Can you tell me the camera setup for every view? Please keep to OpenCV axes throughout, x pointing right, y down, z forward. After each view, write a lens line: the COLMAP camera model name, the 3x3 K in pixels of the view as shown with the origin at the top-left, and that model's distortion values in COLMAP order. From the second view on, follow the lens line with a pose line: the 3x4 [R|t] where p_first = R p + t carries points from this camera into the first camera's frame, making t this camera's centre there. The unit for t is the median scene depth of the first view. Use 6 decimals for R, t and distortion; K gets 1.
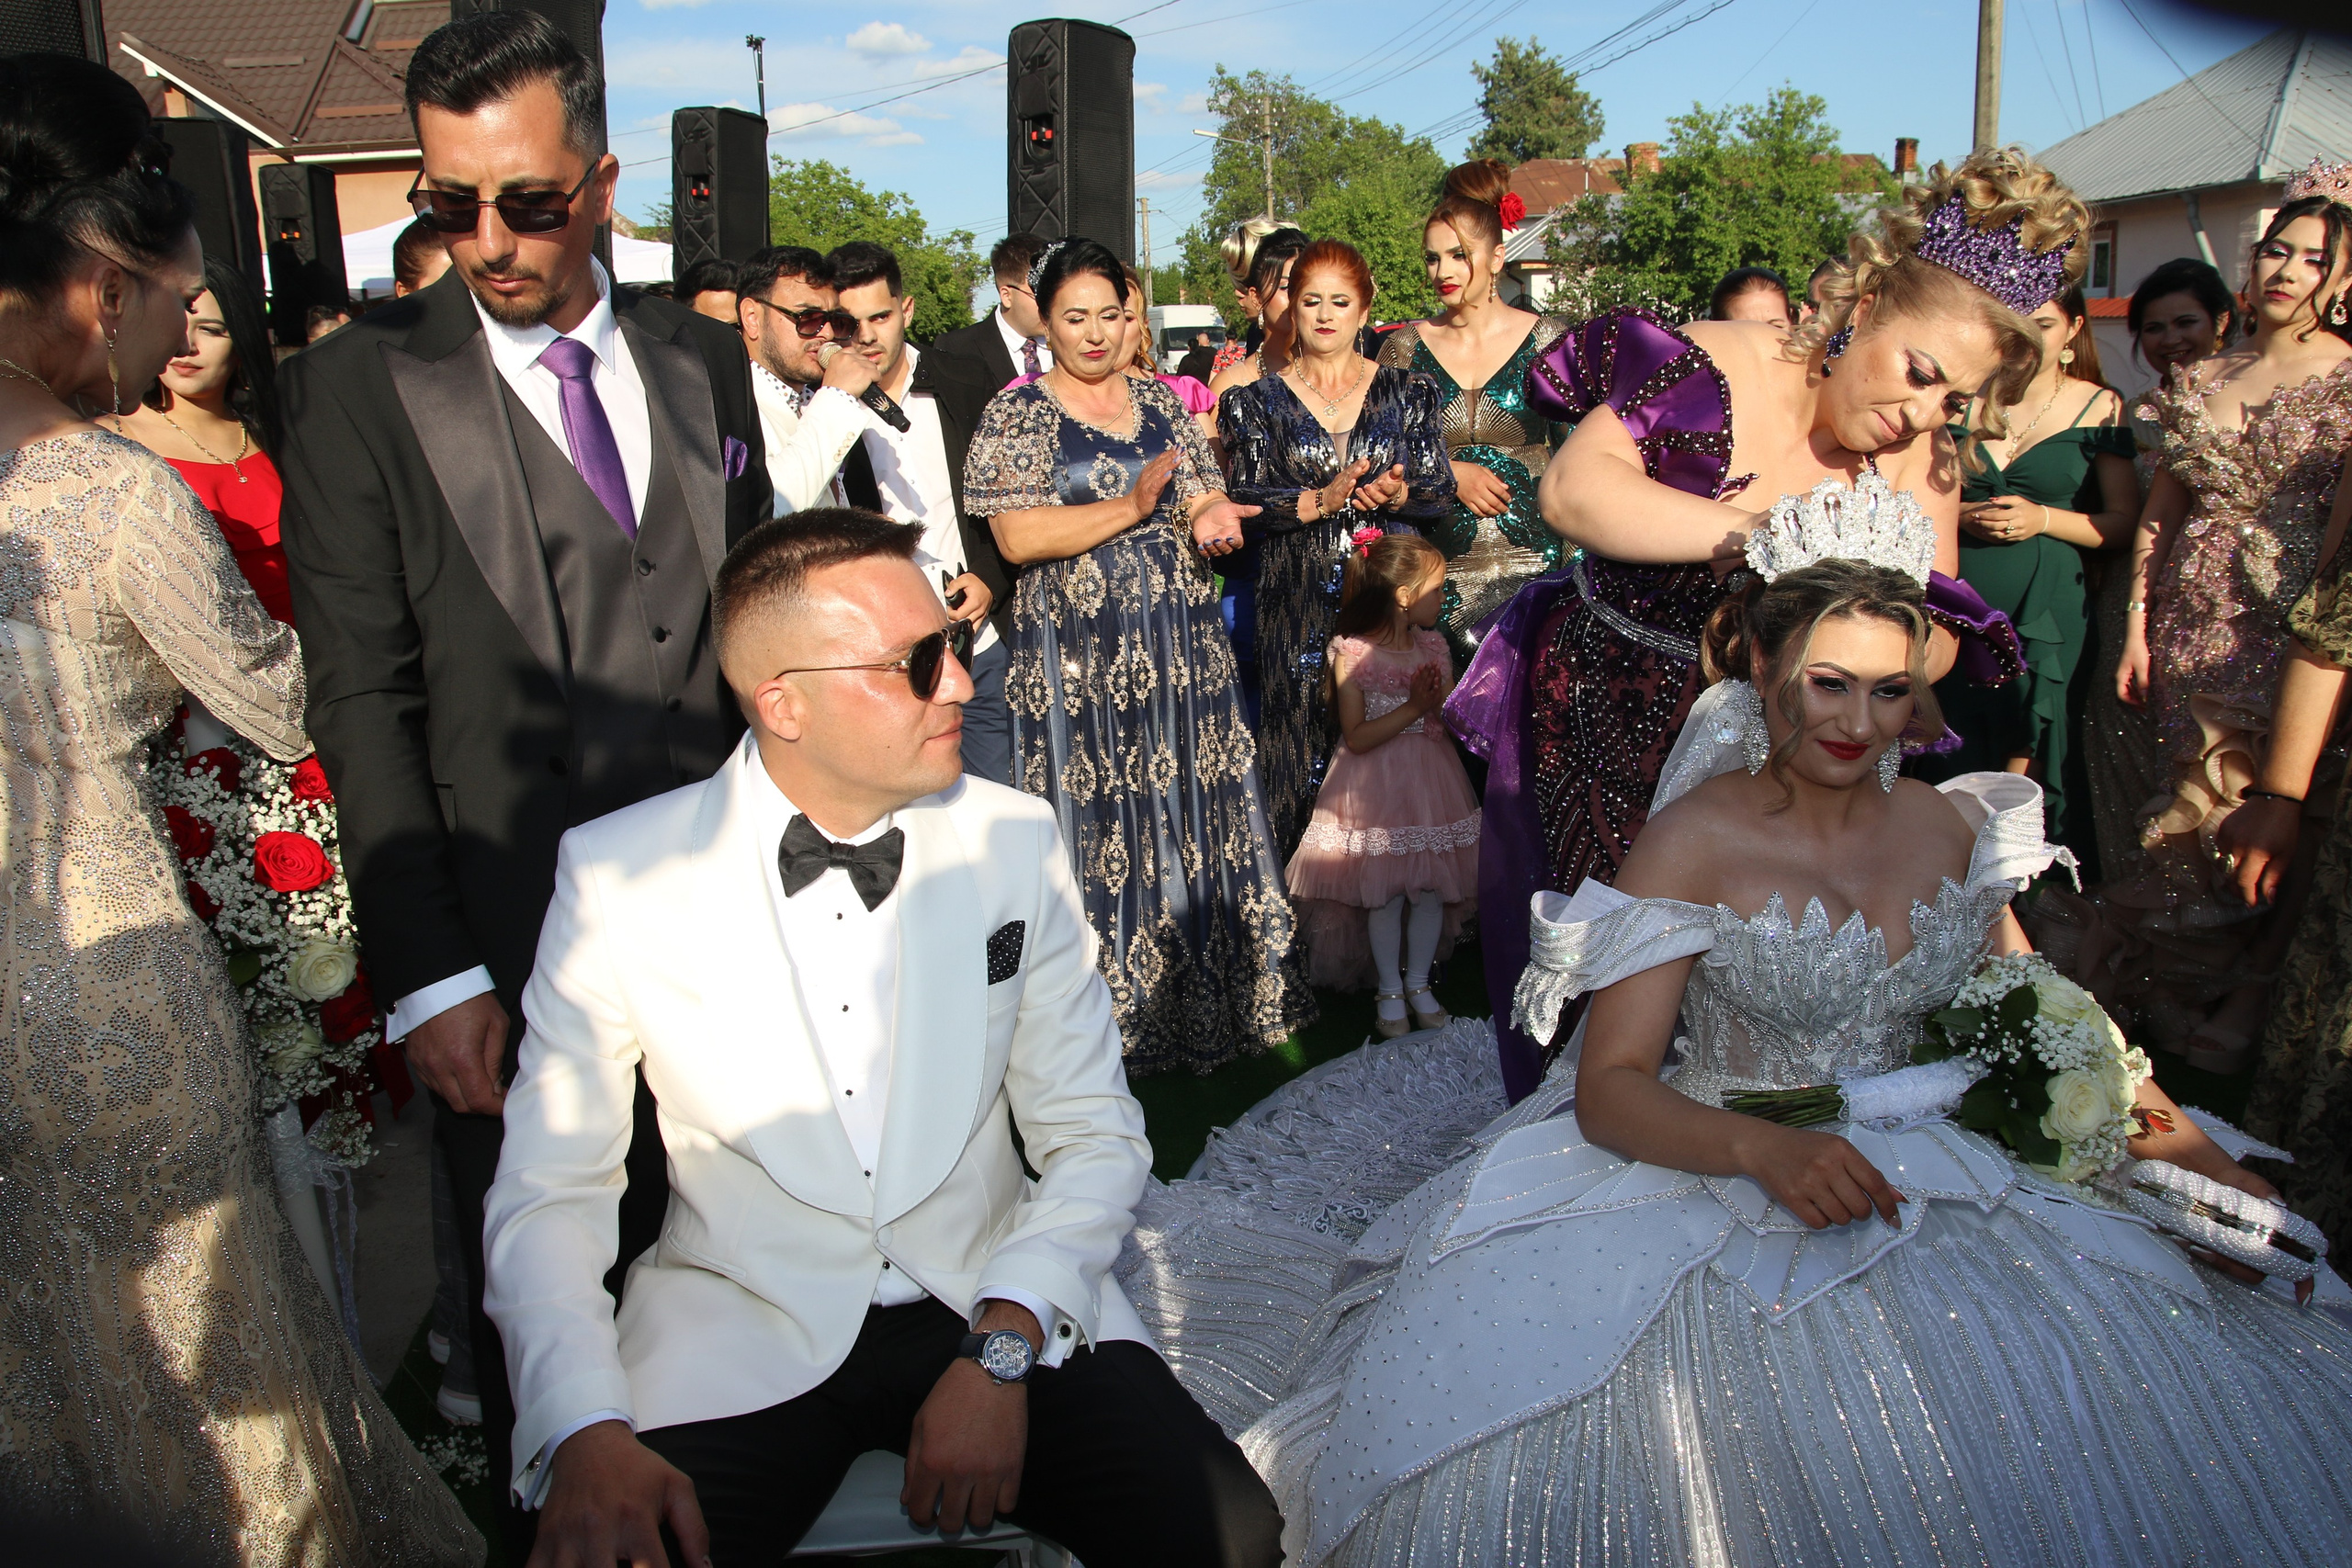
lens RADIAL K [[1836.2, 0, 1176.4], [0, 1836.2, 799.6], [0, 0, 1]] dist [-0.148674, 0.126154]
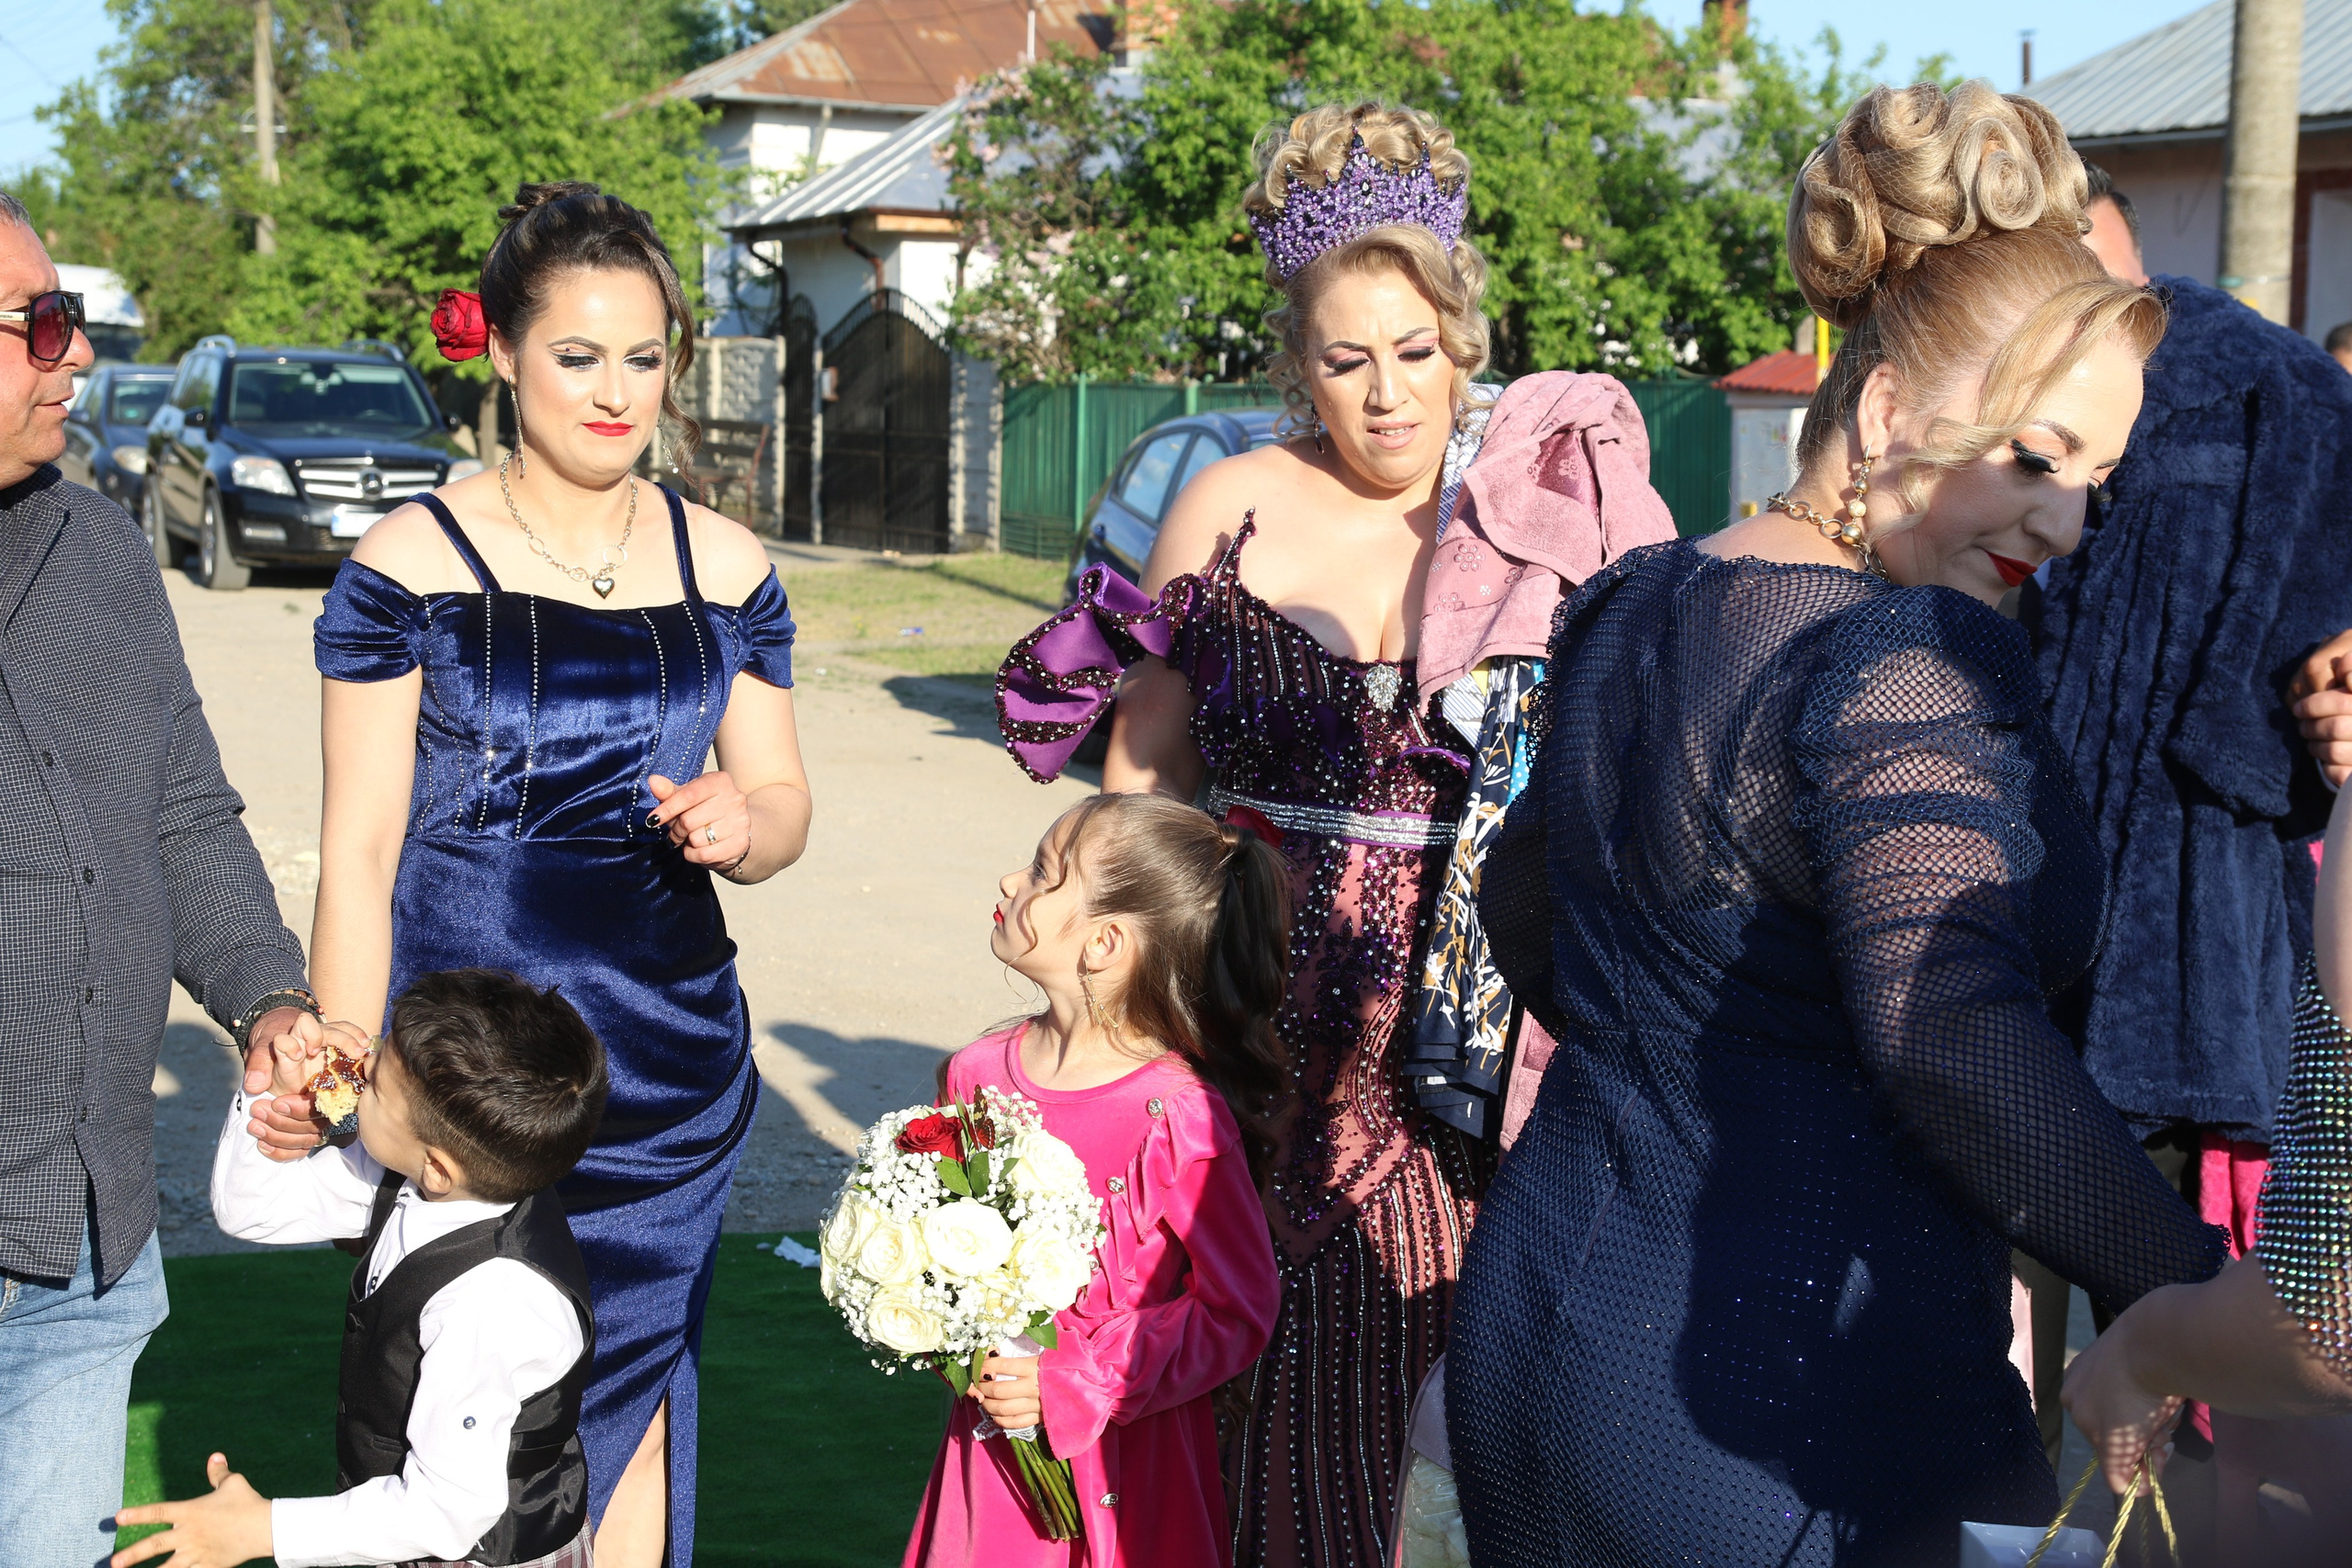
lens RADIAL K [[3419.3, 0, 1230.4], [0, 3419.3, 790.3], [0, 0, 1]] dist [0.097156, -0.642010]
pose [[0.952831, 0.016883, 0.303030, 0.198242], [0.020482, 0.992598, -0.119704, -0.453044], [-0.302808, 0.120264, 0.945433, 1.613572]]
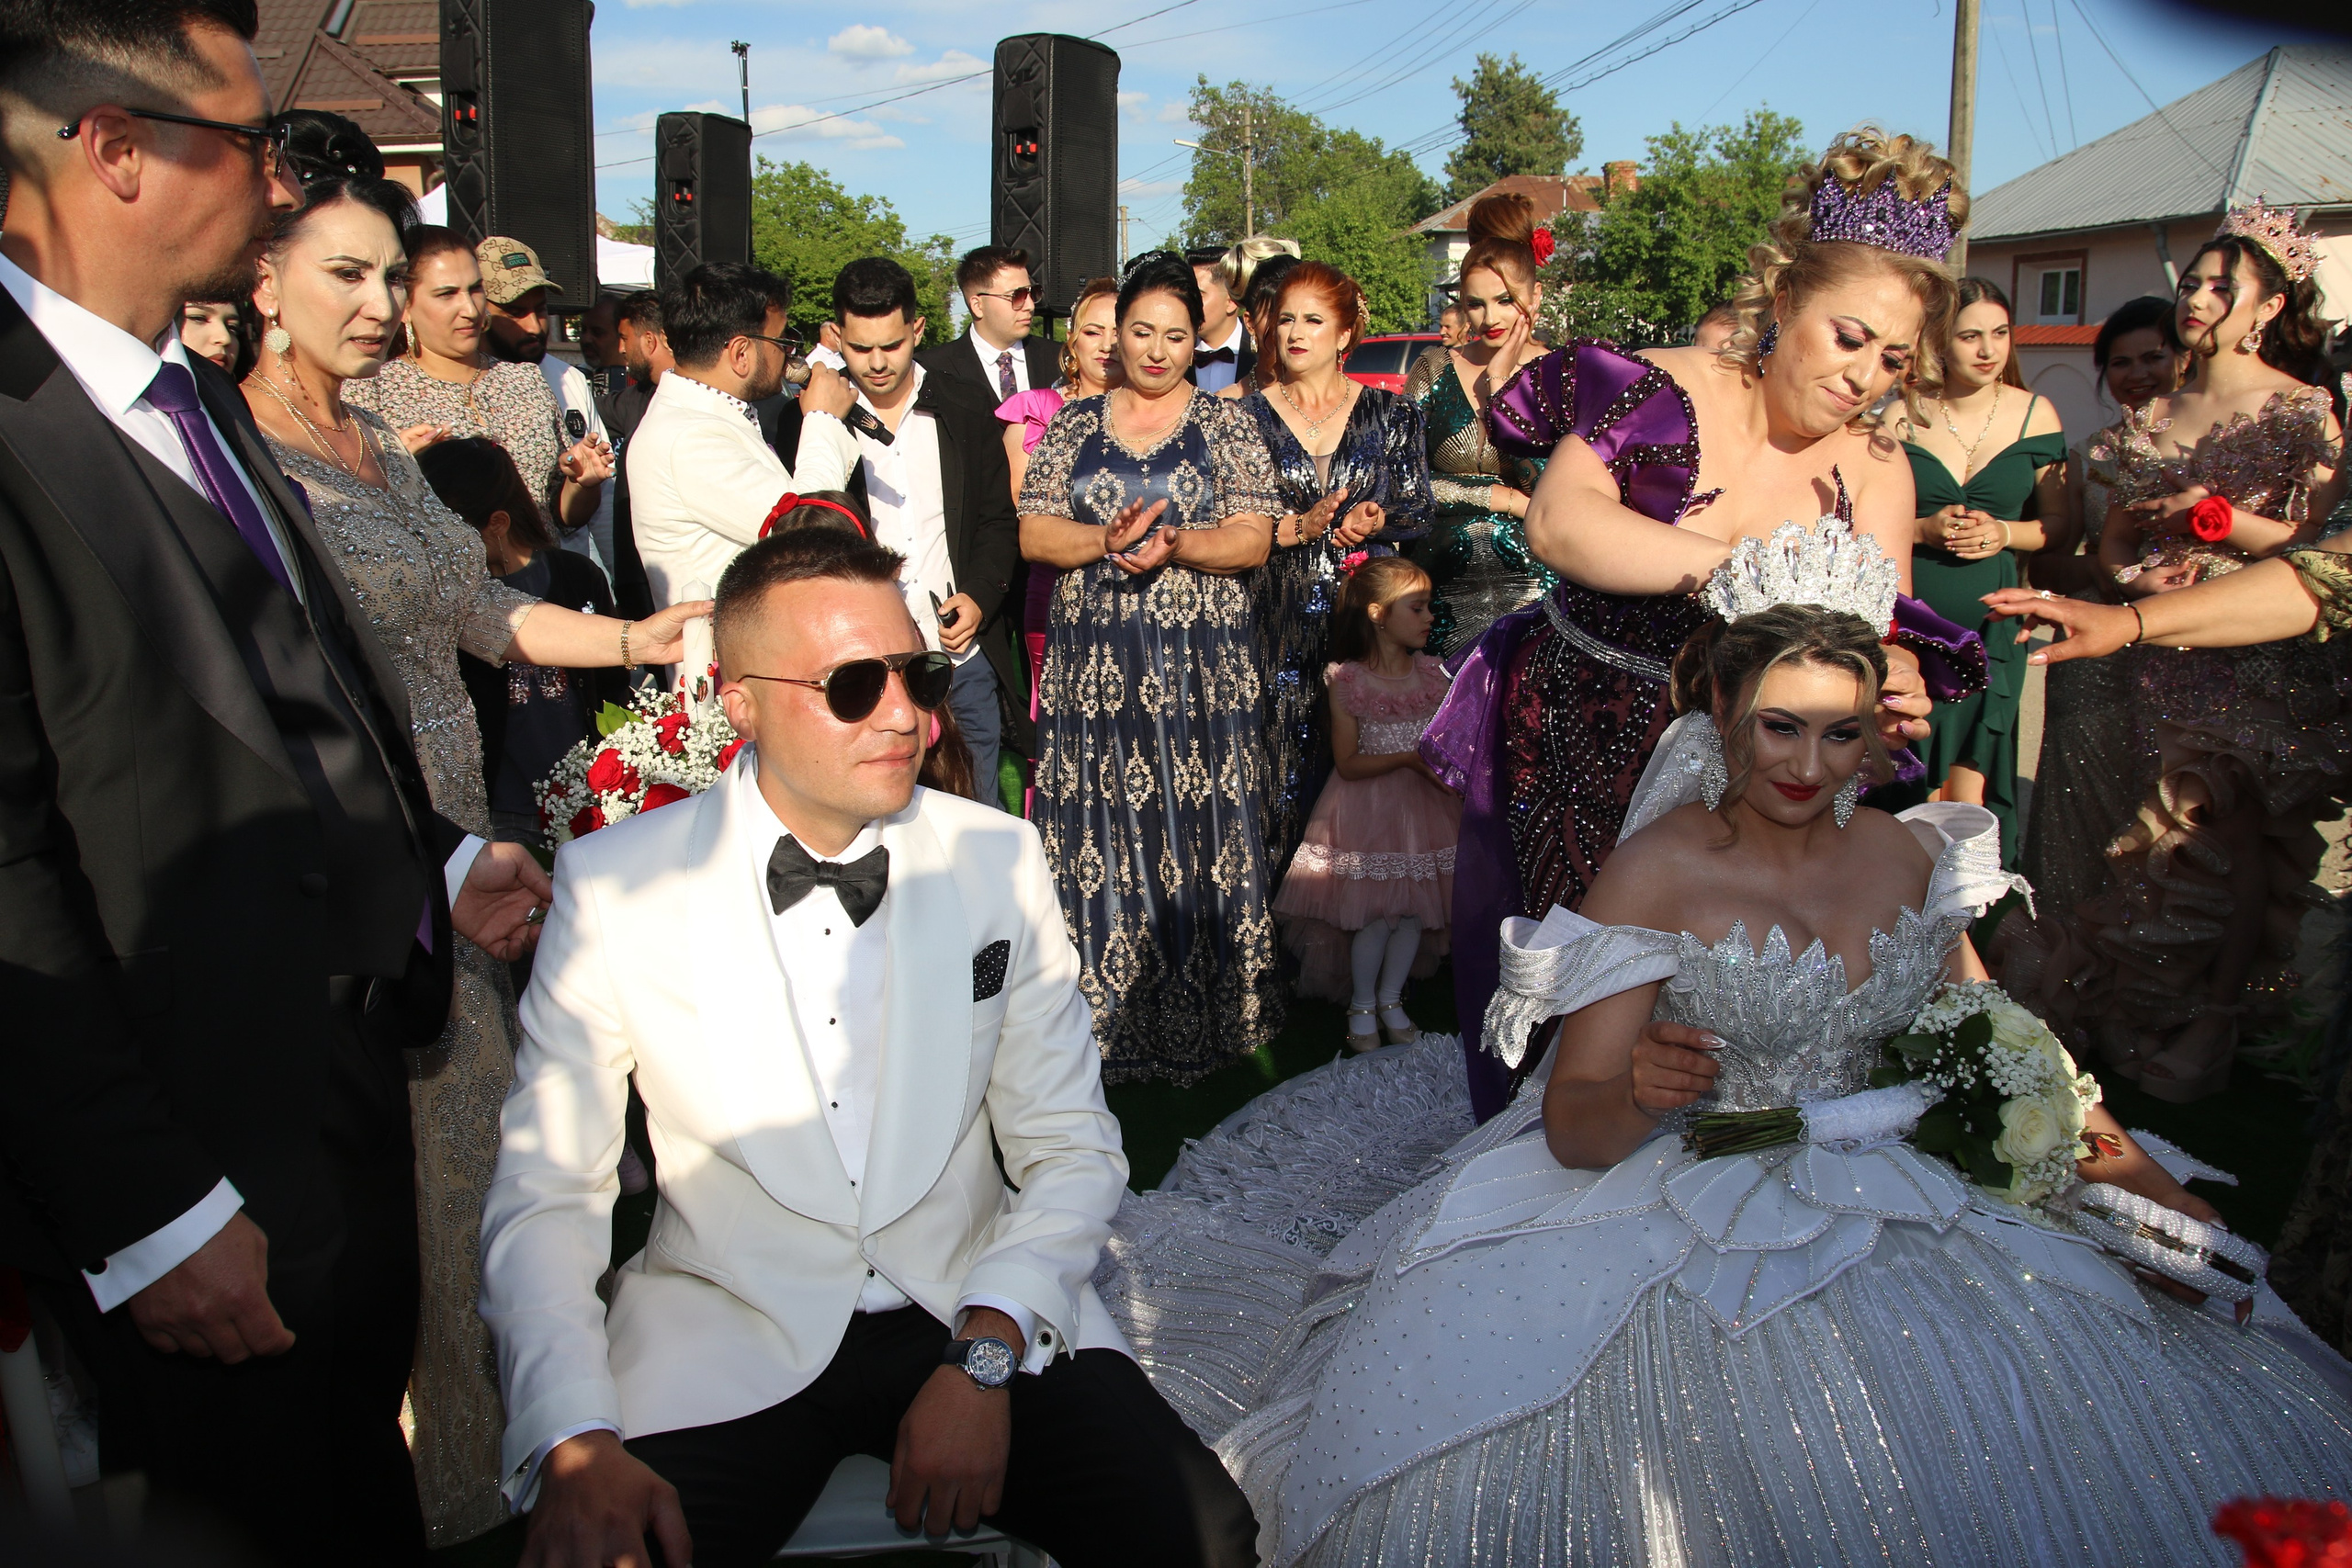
lens RADIAL K [[1838.2, 0, 1180.2], [0, 1838.2, 789.8], [0, 0, 1]] dist [-0.143623, 0.122993]
pose [[0.999733, 0.014134, 0.018283, -0.003444], [-0.013961, 0.999857, -0.009548, -0.003925], [-0.018416, 0.009290, 0.999787, -0.013129]]
